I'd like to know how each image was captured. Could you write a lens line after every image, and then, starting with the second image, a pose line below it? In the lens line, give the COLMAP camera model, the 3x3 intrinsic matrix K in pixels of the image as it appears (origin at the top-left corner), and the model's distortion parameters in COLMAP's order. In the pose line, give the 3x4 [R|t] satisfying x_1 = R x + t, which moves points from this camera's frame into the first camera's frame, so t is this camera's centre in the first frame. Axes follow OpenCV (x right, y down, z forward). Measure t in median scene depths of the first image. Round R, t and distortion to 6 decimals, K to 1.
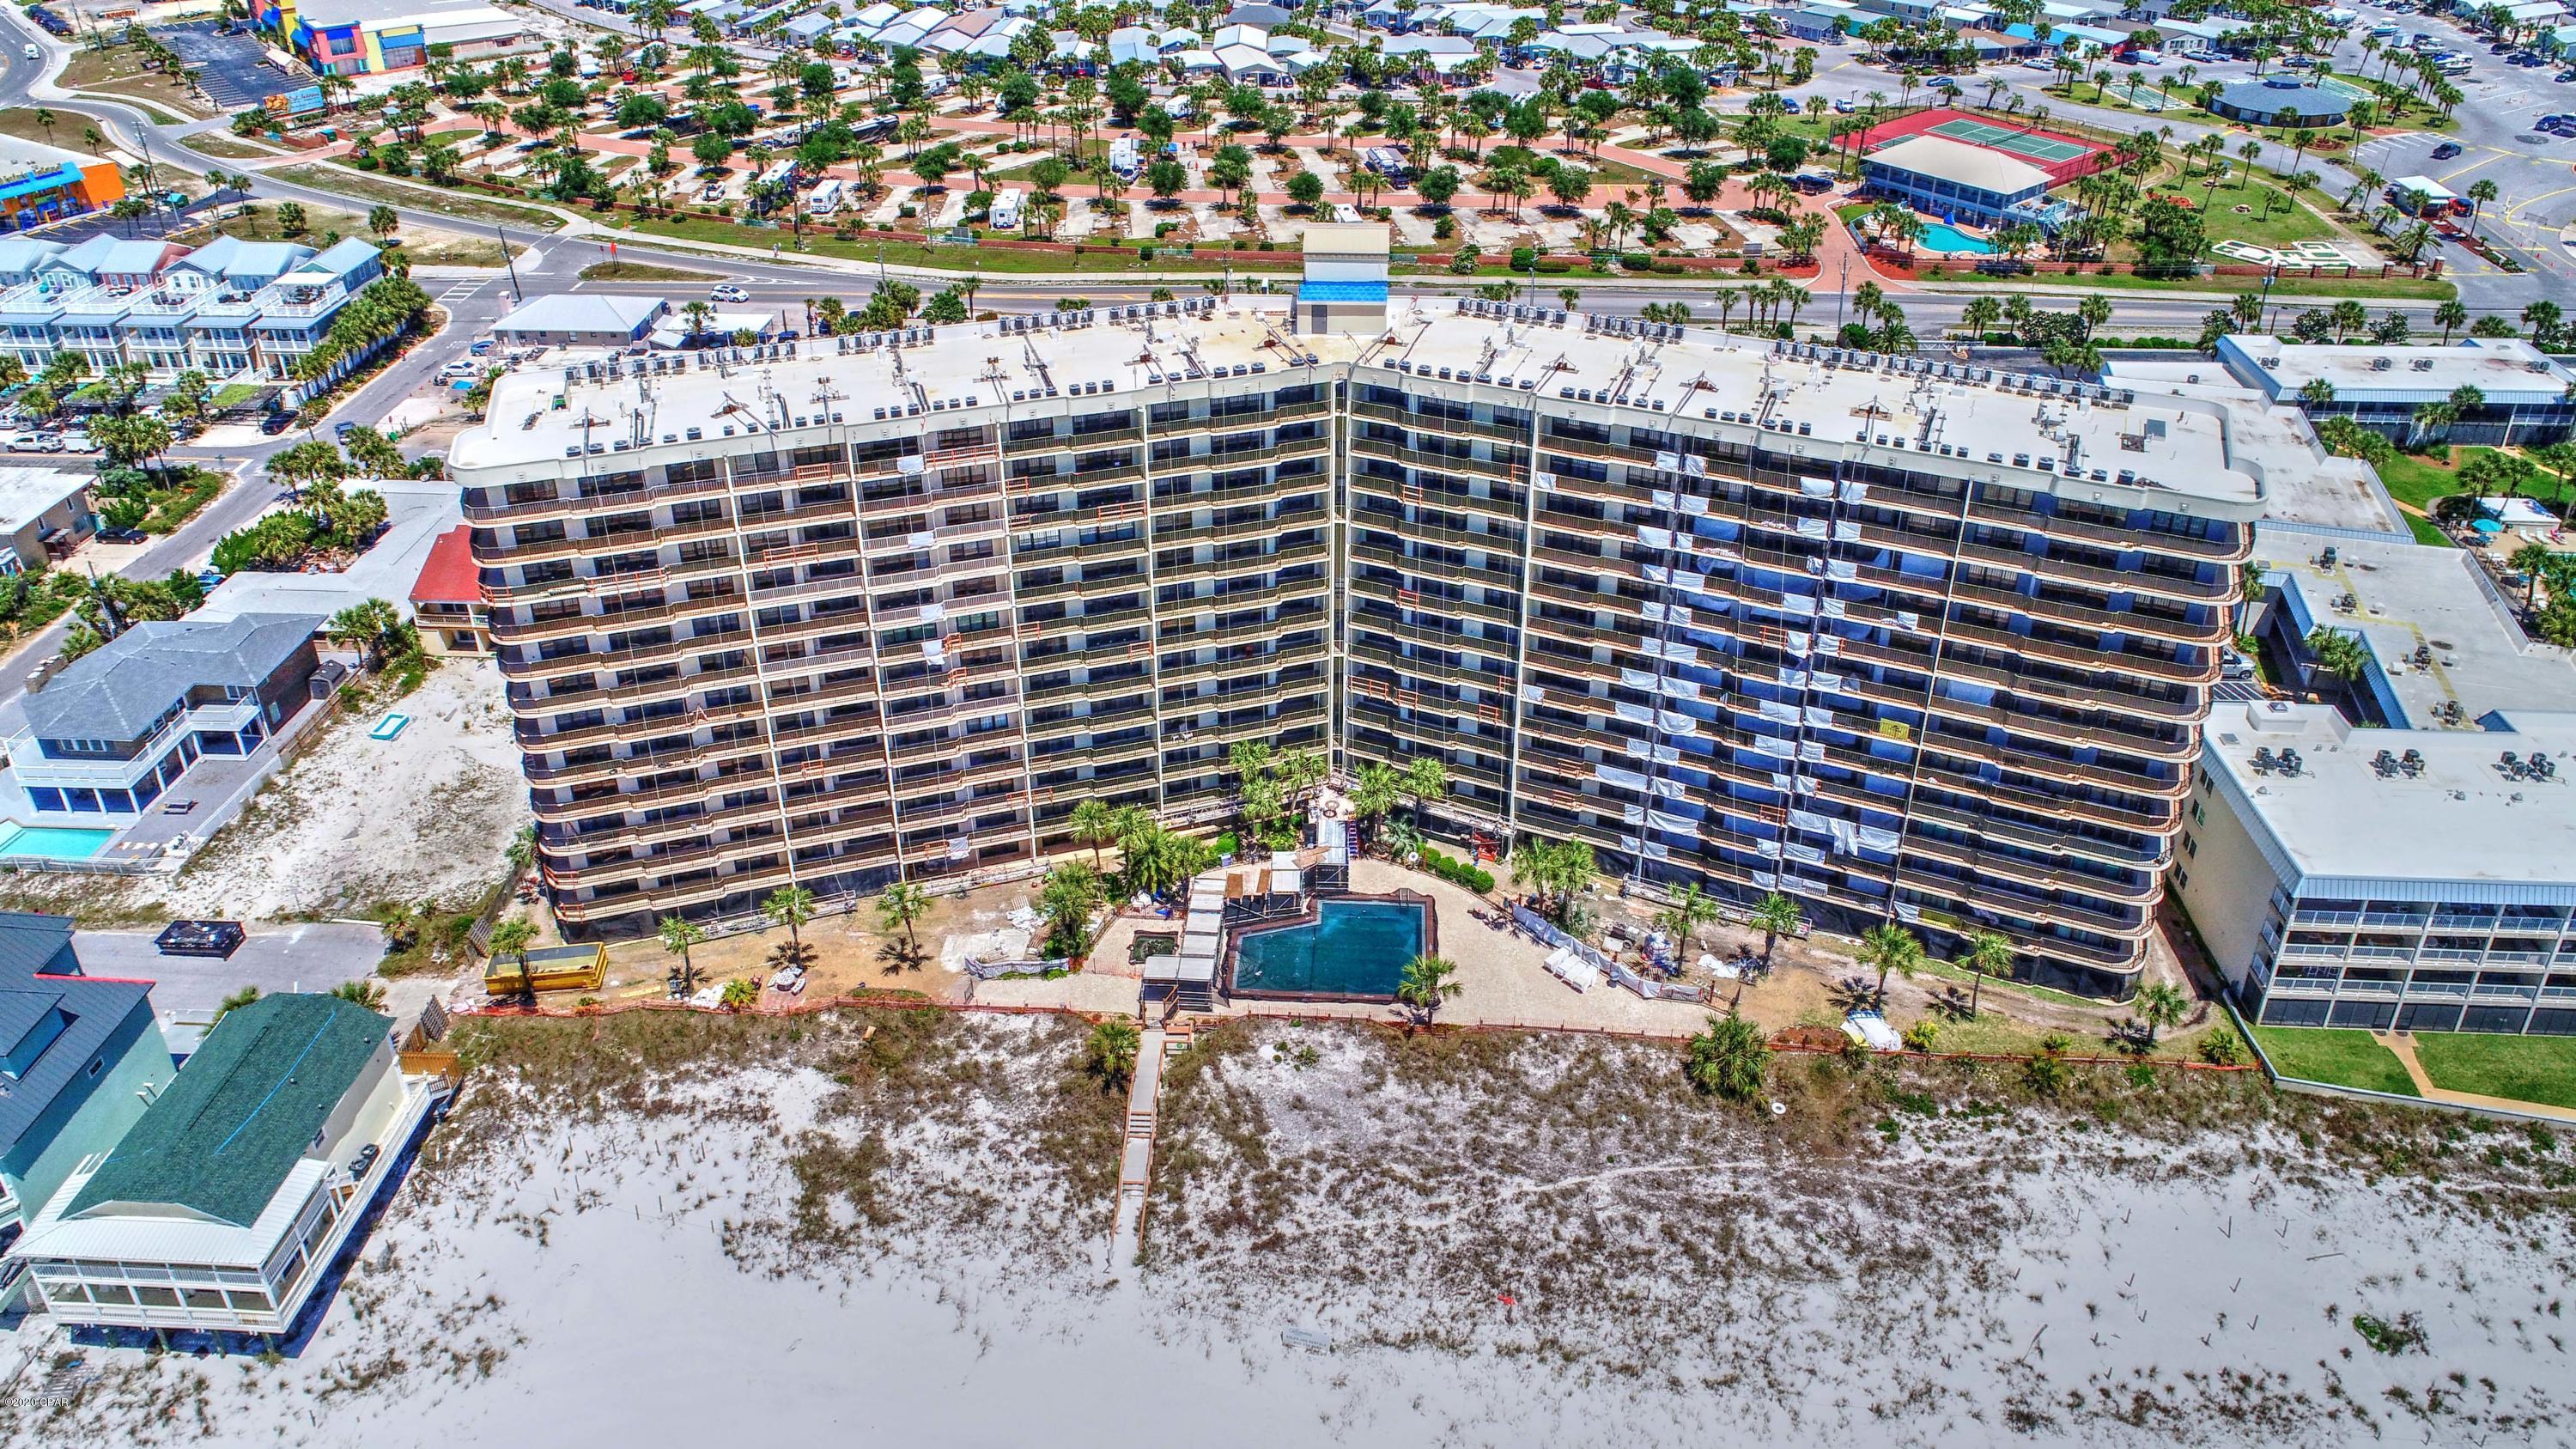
lens RADIAL K [[1802.8, 0, 1290.3], [0, 1802.8, 500.6], [0, 0, 1]] dist [0.007386, -0.004595]
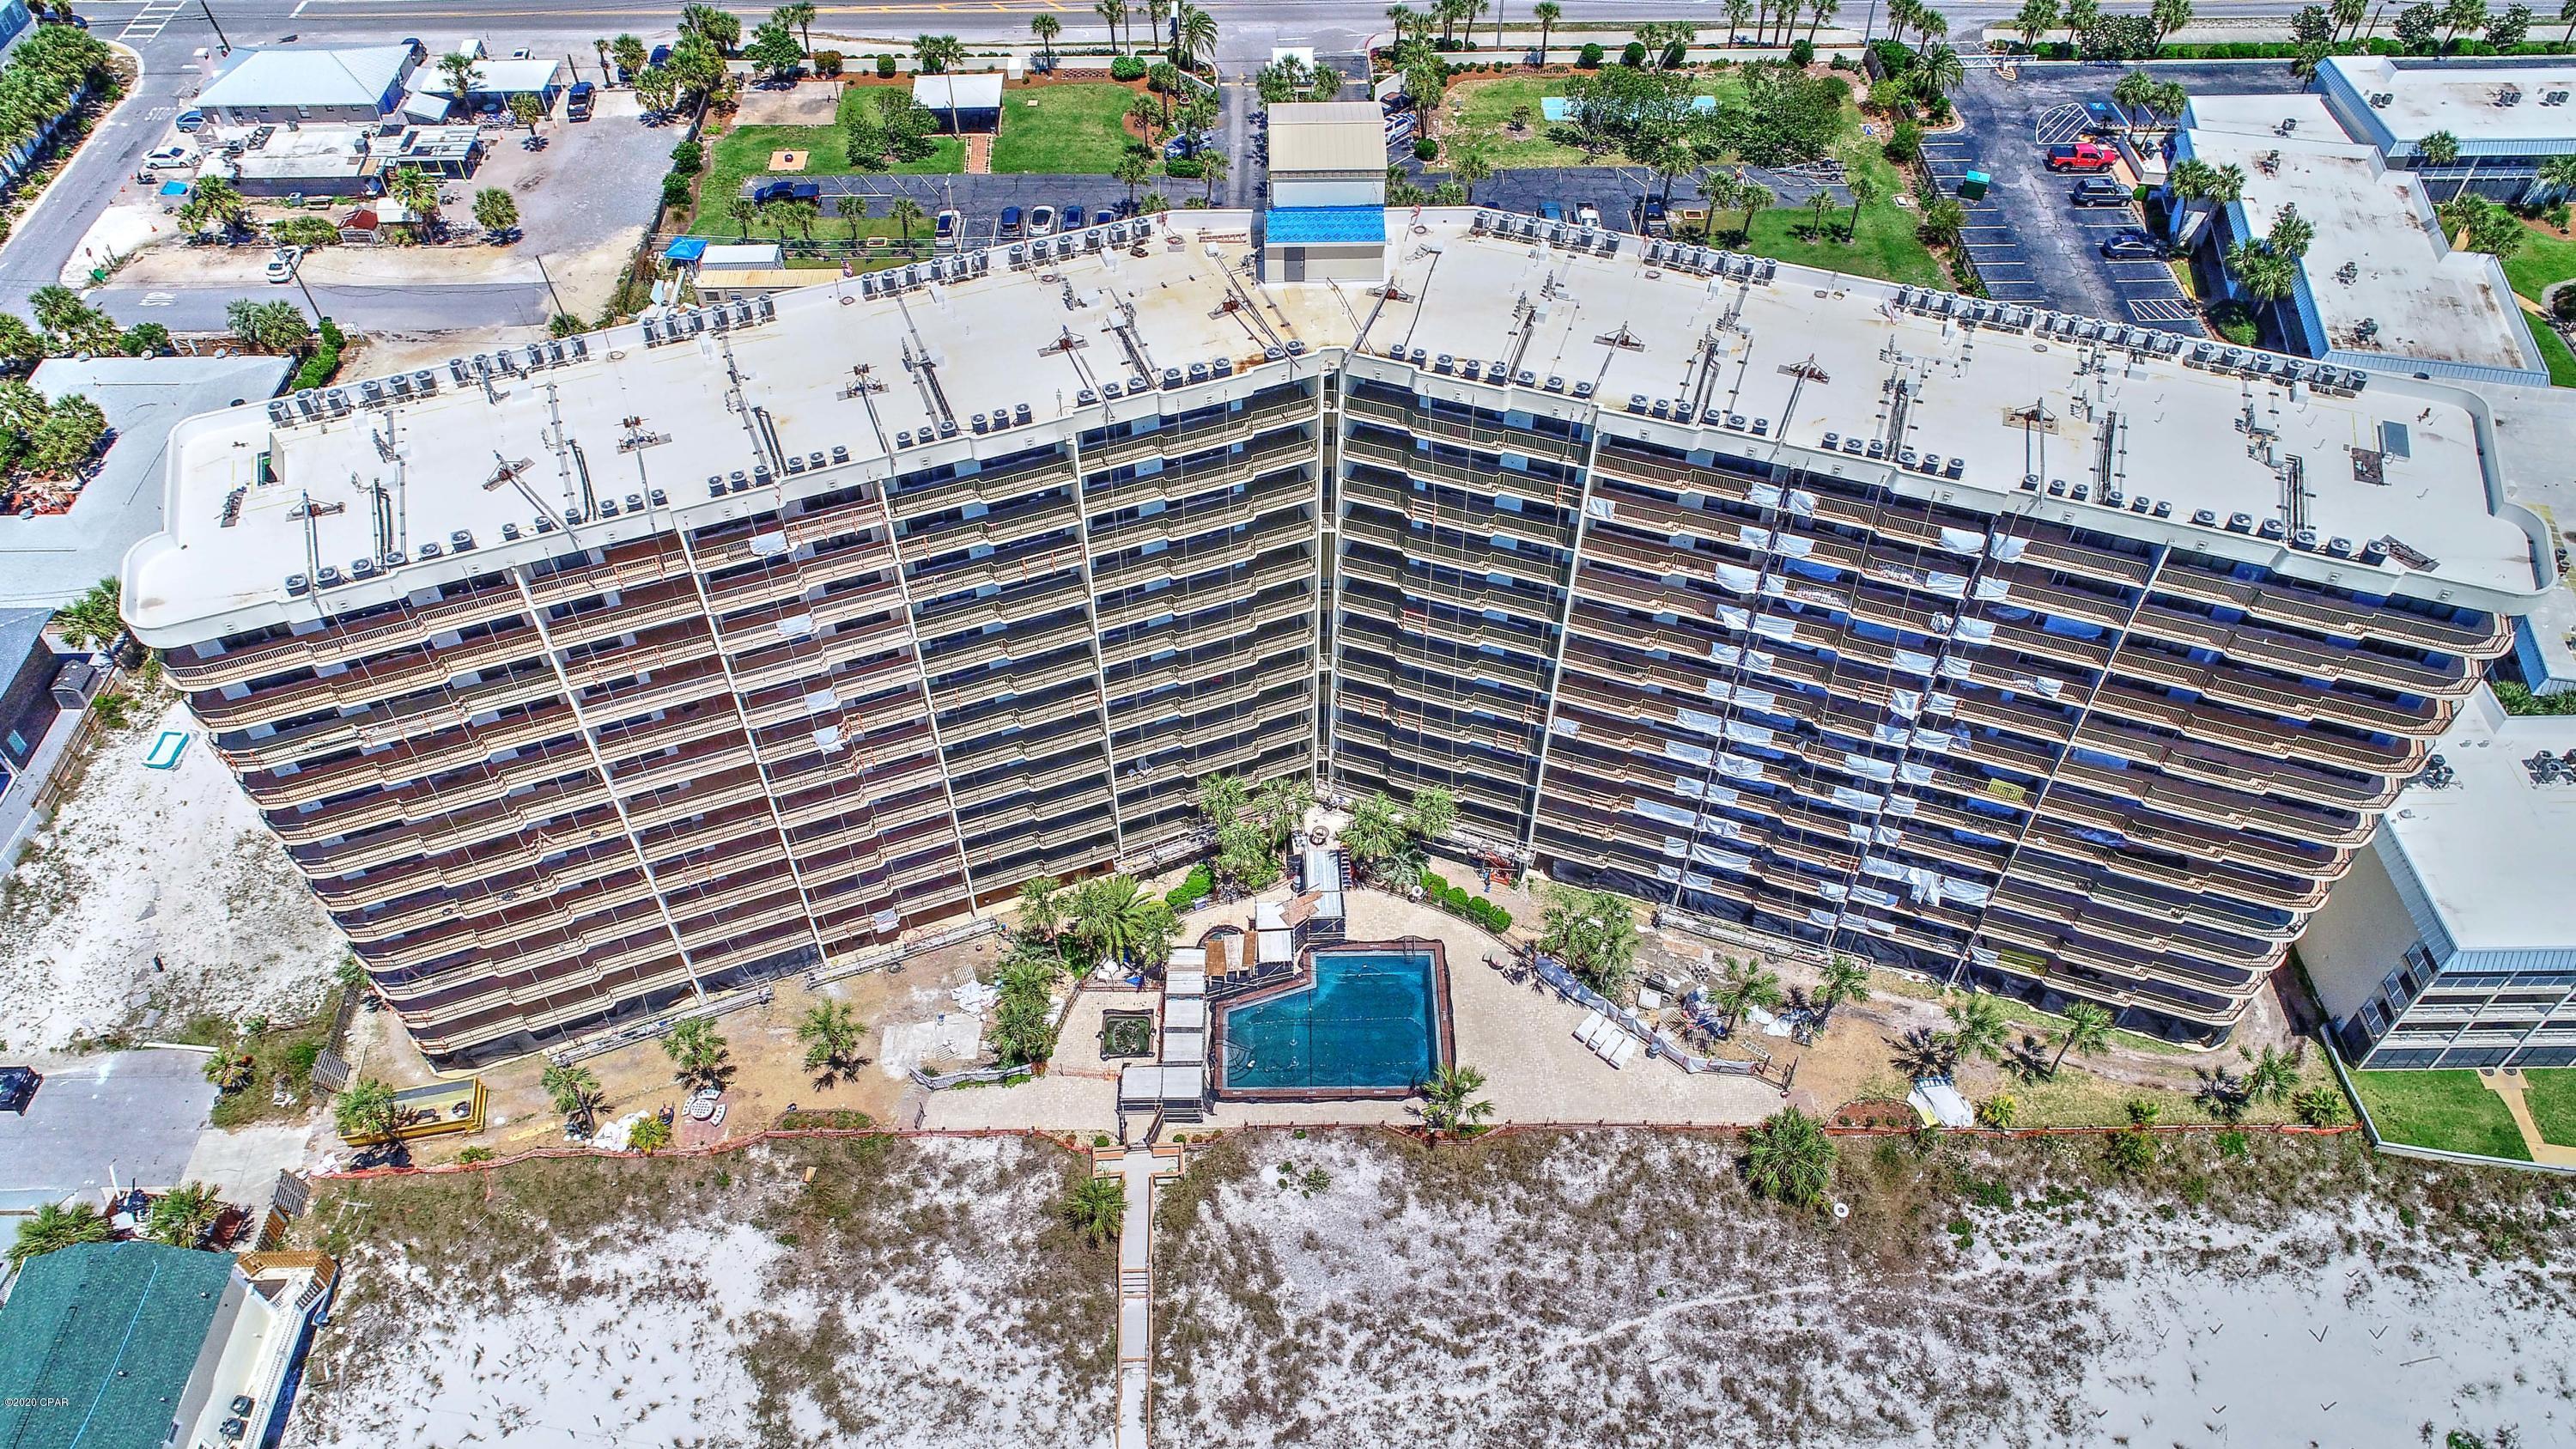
lens RADIAL K [[1769.0, 0, 1288.0], [0, 1769.0, 724.5], [0, 0, 1]] dist [0.003692, -0.000160]
pose [[0.997410, -0.049764, 0.051933, -0.038899], [0.026951, 0.927996, 0.371614, -0.223947], [-0.066686, -0.369251, 0.926934, 0.287362]]
